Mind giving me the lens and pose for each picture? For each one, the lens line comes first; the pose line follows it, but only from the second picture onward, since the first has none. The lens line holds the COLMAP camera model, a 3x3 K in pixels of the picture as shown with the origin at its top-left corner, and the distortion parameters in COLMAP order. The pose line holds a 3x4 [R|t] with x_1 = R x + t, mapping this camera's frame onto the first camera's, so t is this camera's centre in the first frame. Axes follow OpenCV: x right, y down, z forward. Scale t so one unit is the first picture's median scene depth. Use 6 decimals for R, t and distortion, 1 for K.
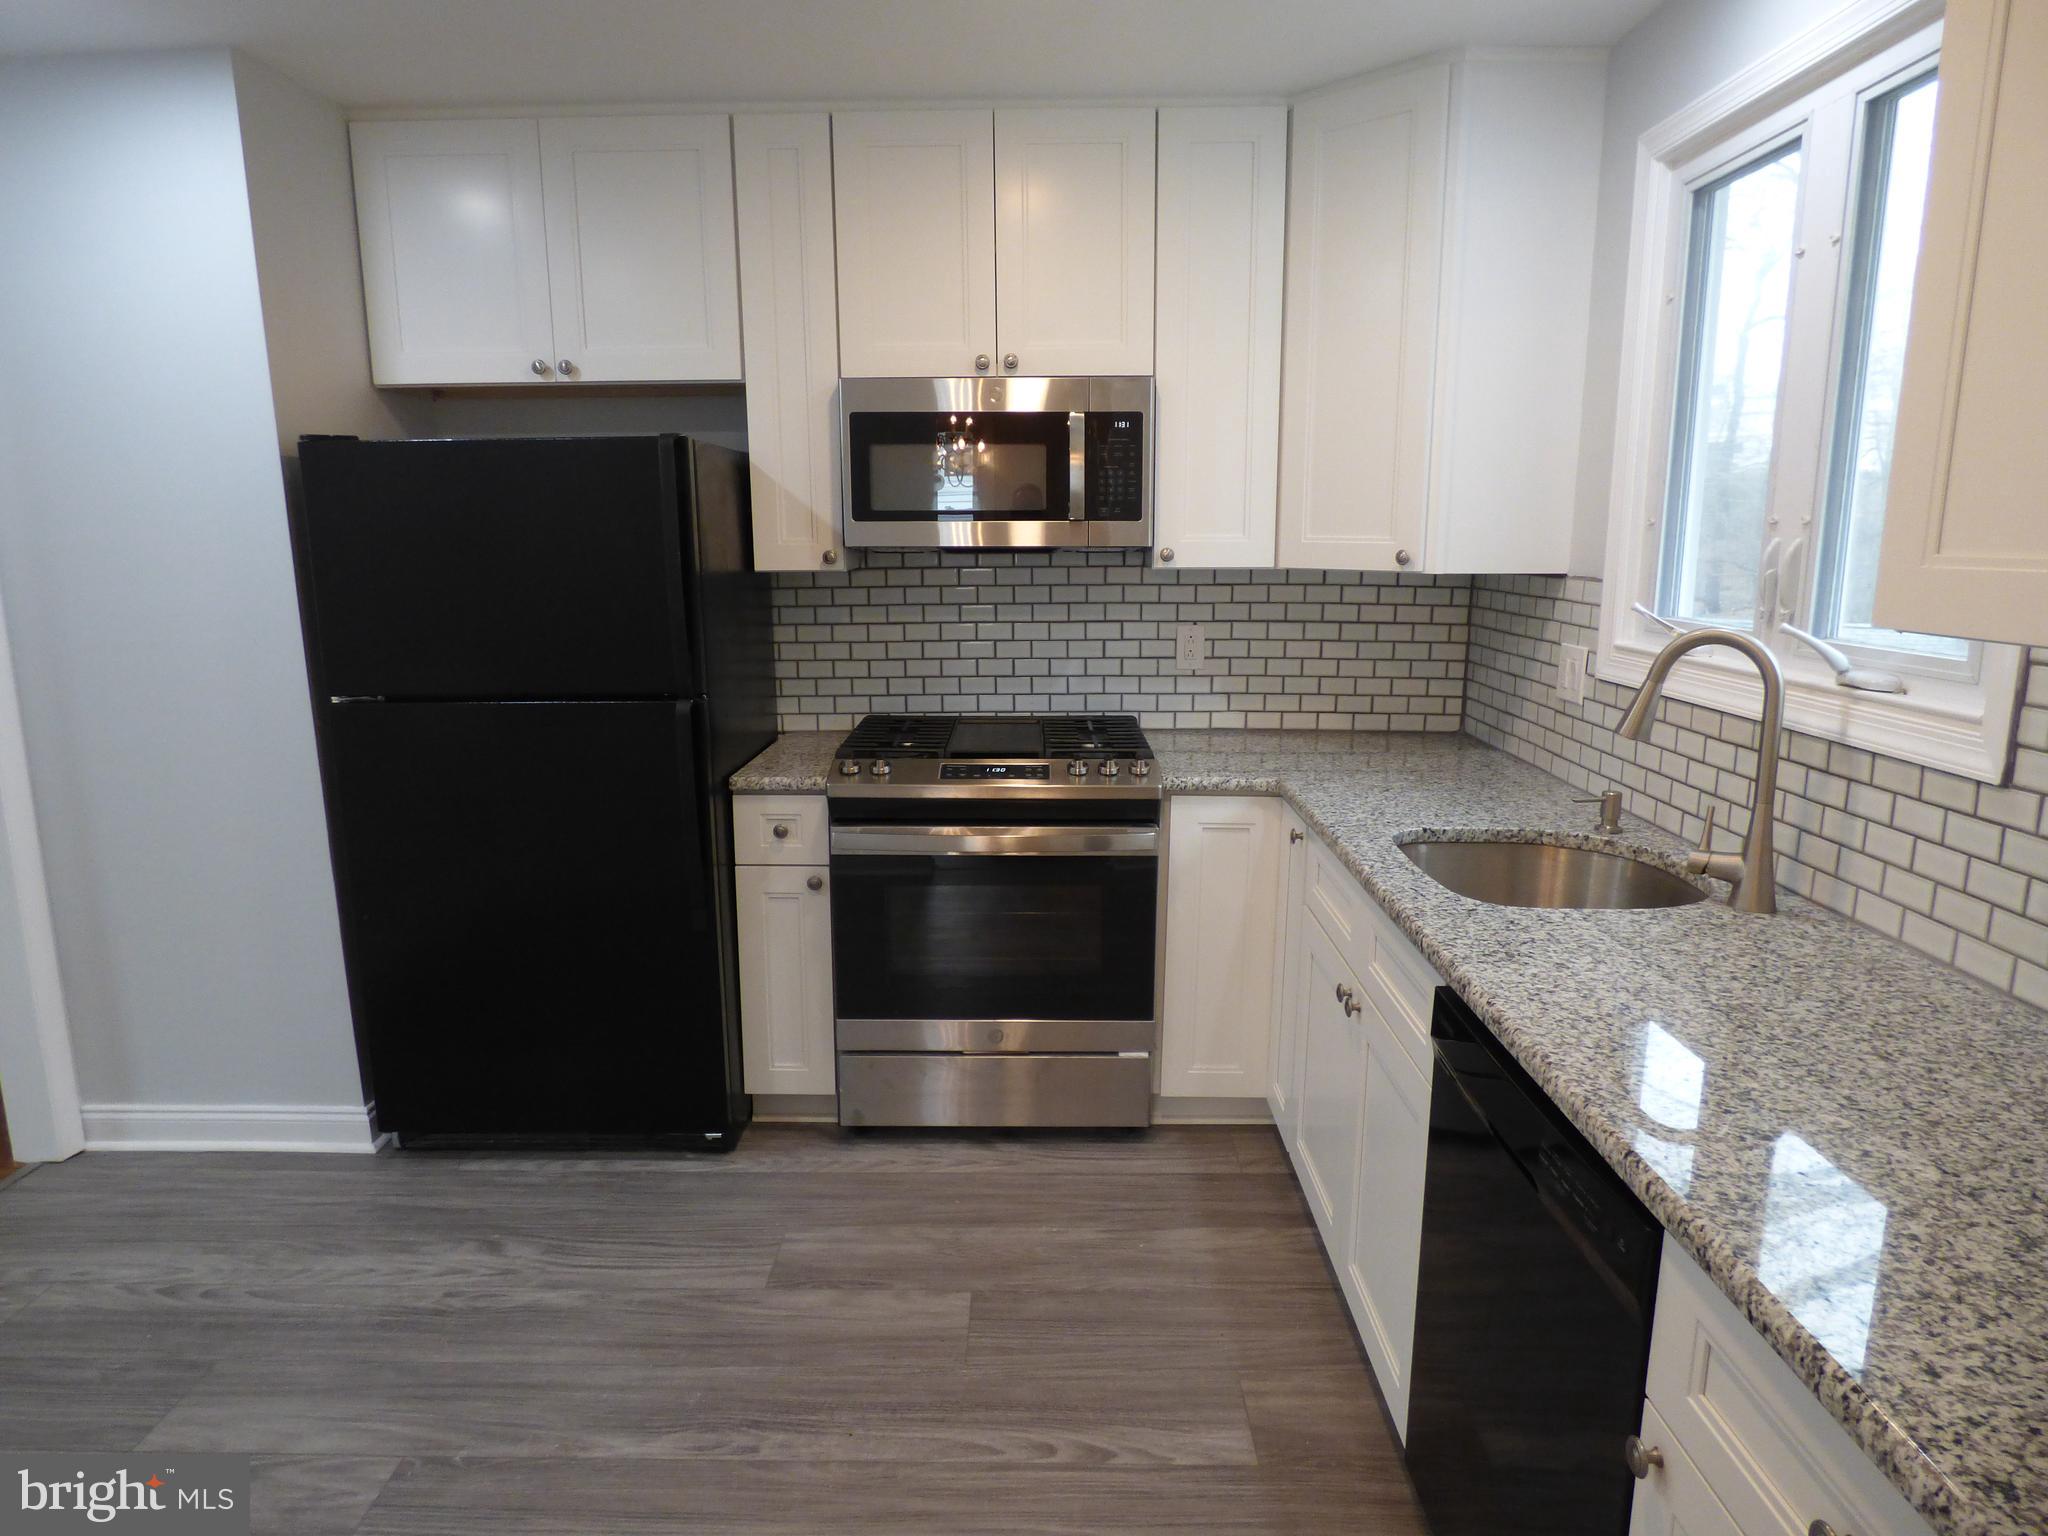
lens RADIAL K [[1254.3, 0, 1016.6], [0, 1254.3, 761.8], [0, 0, 1]] dist [-0.006474, 0.003083]
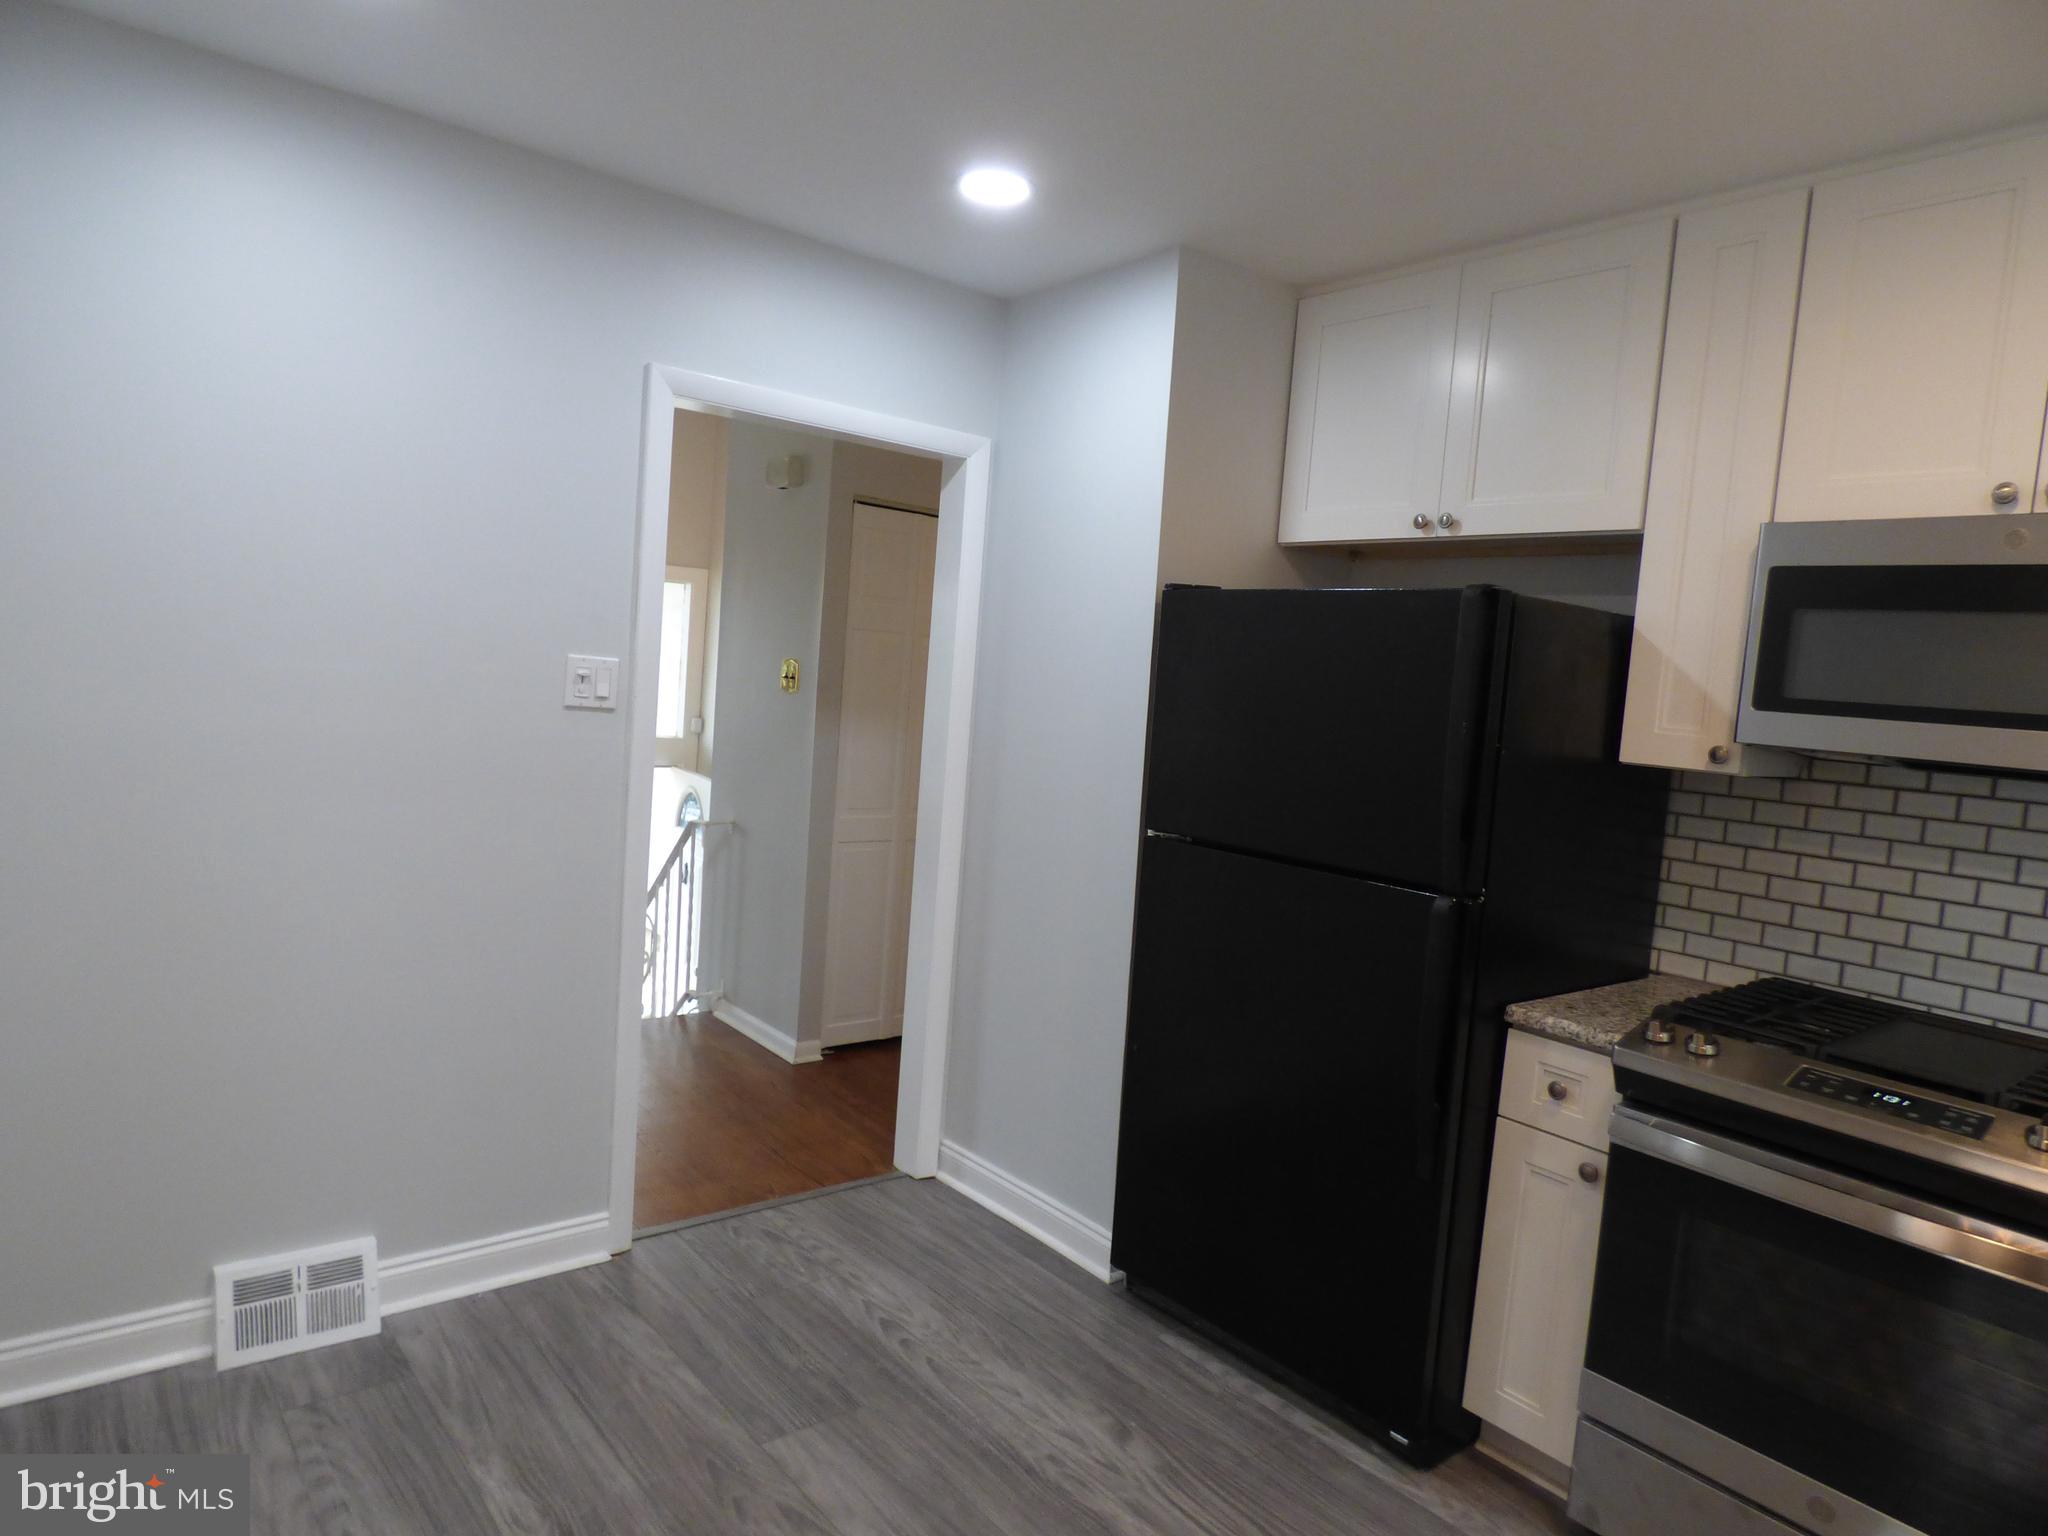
lens RADIAL K [[1271.5, 0, 1024.0], [0, 1271.5, 768.0], [0, 0, 1]] dist [0.004558, 0.001486]
pose [[0.652936, 0.116665, -0.748374, 0.159182], [-0.221956, 0.974161, -0.041788, -0.032171], [0.724162, 0.193391, 0.661959, 0.199648]]
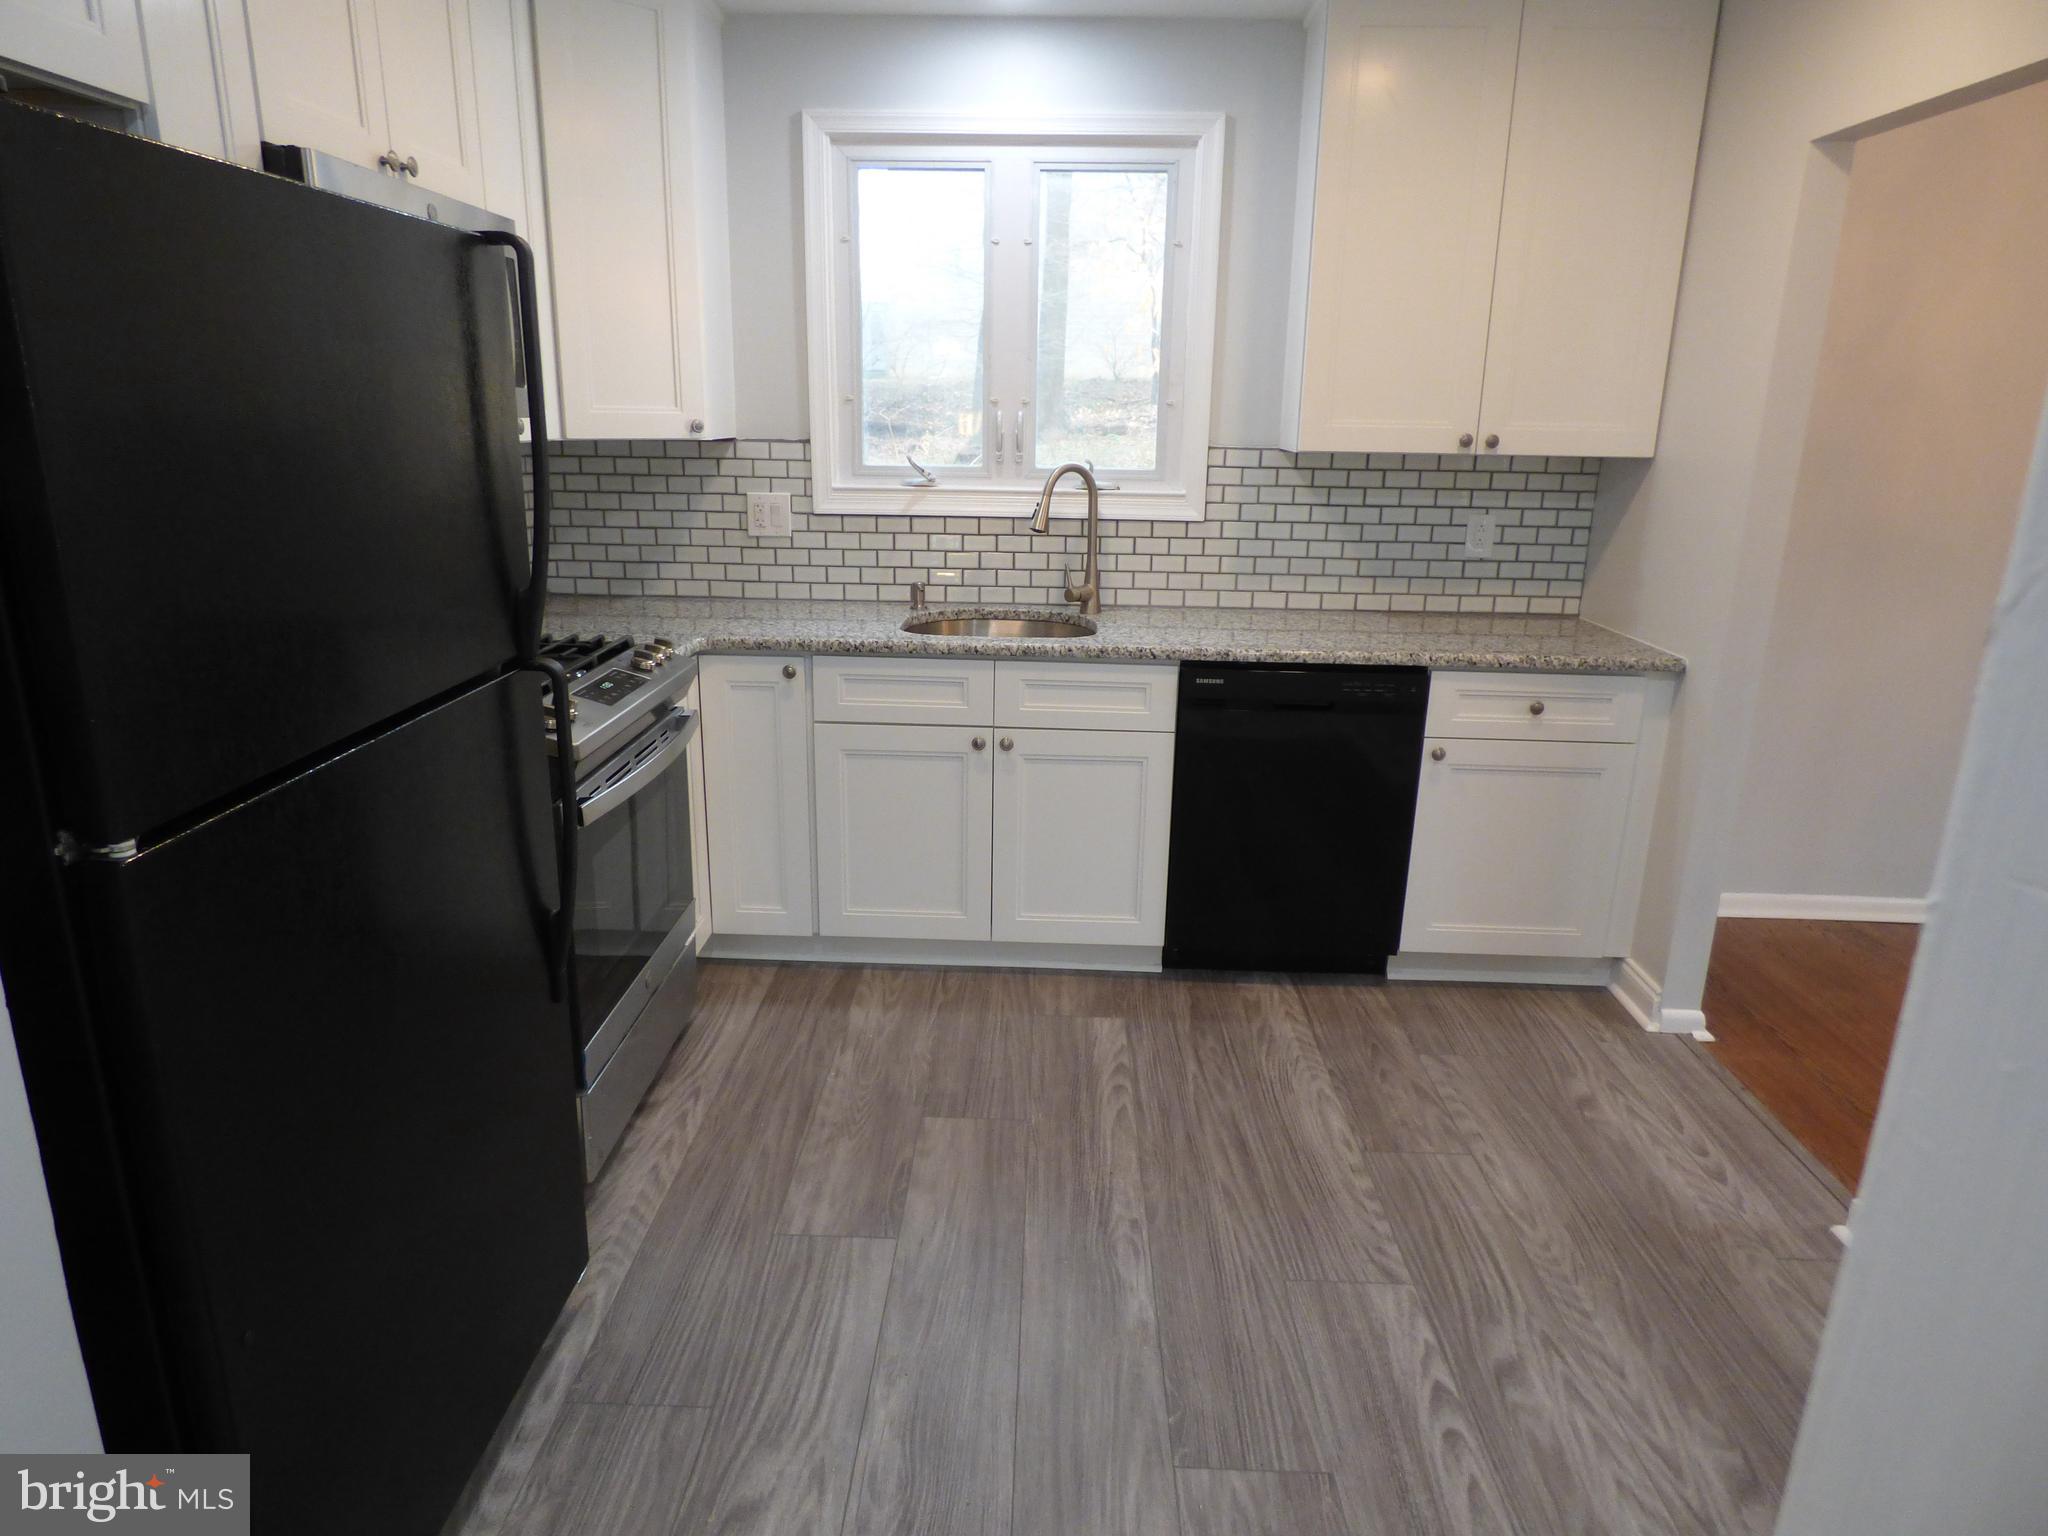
lens RADIAL K [[1254.3, 0, 1016.6], [0, 1254.3, 761.8], [0, 0, 1]] dist [-0.006474, 0.003083]
pose [[0.015309, -0.270175, 0.962690, -0.822133], [0.168452, 0.949737, 0.263861, -0.119016], [-0.985591, 0.158128, 0.060051, 0.661103]]
